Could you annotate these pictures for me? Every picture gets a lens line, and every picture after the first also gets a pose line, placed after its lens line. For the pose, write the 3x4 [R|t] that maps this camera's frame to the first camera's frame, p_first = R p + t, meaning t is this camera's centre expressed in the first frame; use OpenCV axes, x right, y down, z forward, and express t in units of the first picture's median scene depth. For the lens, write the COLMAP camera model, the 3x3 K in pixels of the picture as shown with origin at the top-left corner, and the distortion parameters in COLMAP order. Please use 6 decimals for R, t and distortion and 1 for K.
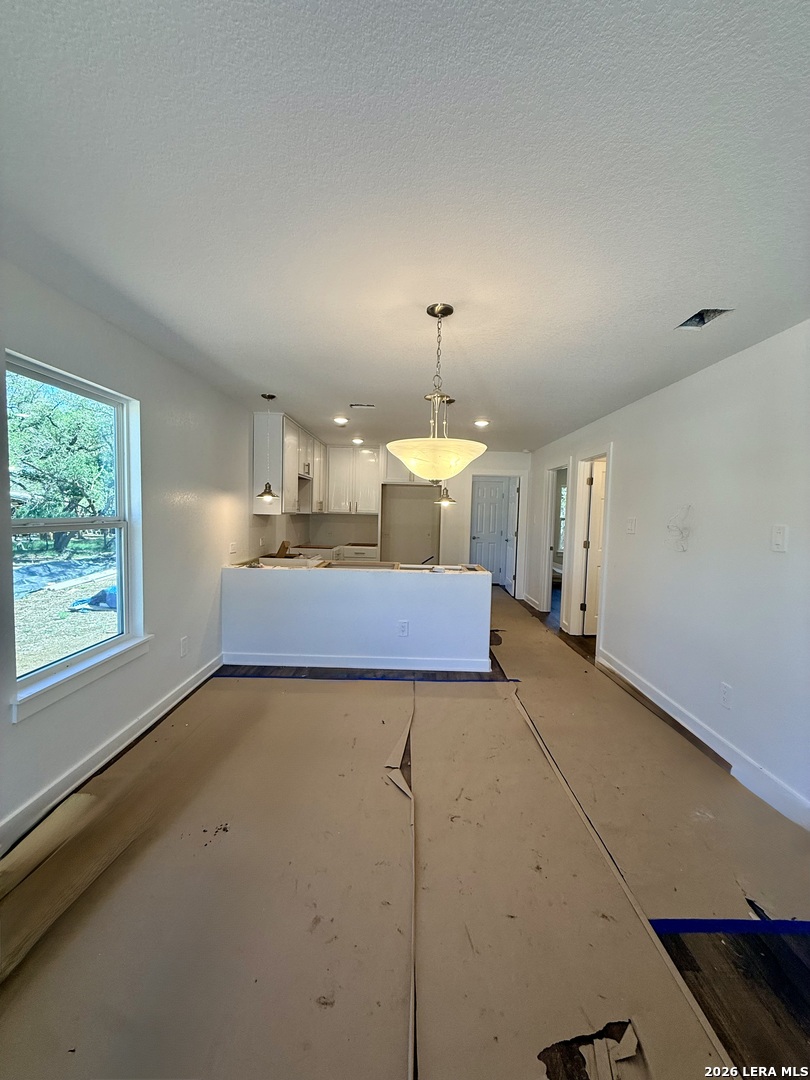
lens RADIAL K [[431.5, 0, 404.1], [0, 431.5, 537.7], [0, 0, 1]] dist [-0.001364, -0.000322]
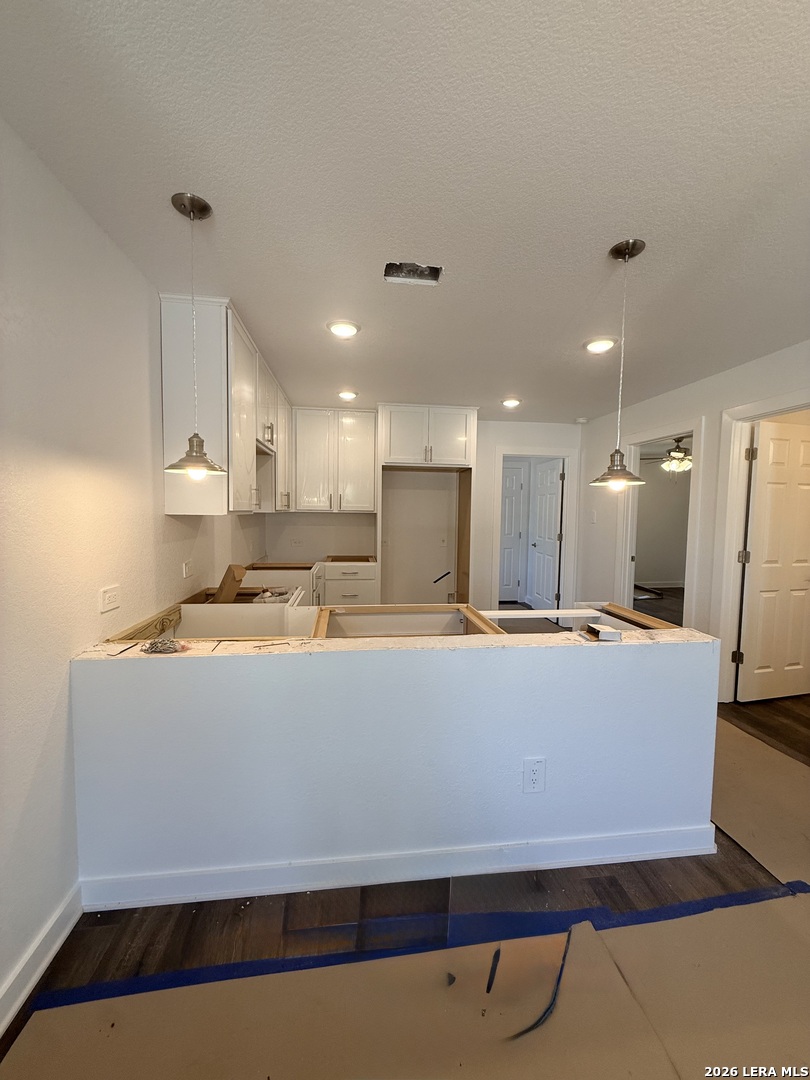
lens RADIAL K [[431.5, 0, 402.1], [0, 431.5, 536.5], [0, 0, 1]] dist [-0.001364, -0.000322]
pose [[0.990840, -0.019975, 0.133554, -0.142893], [0.019807, 0.999800, 0.002584, -0.024155], [-0.133578, 0.000085, 0.991038, 0.454423]]
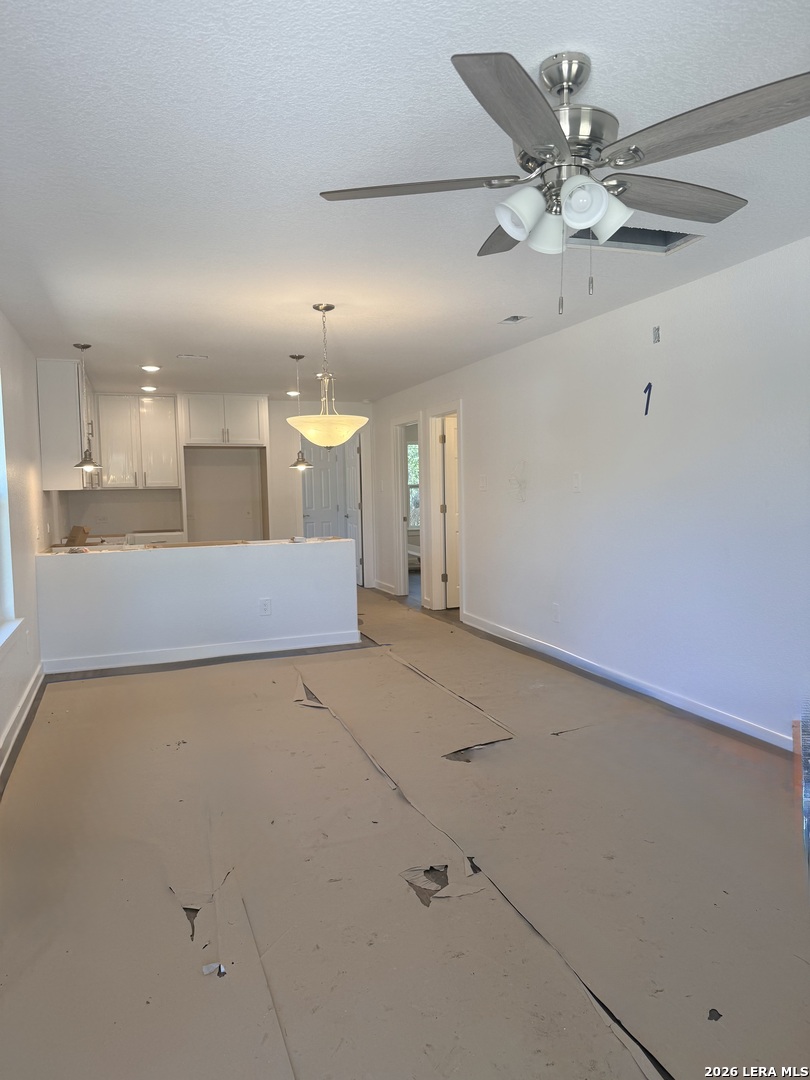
lens RADIAL K [[758.5, 0, 425.2], [0, 758.5, 539.8], [0, 0, 1]] dist [0.043446, -0.003919]
pose [[0.926250, -0.069558, 0.370436, -0.210637], [0.066097, 0.997570, 0.022045, 0.043852], [-0.371069, 0.004065, 0.928597, -0.472658]]
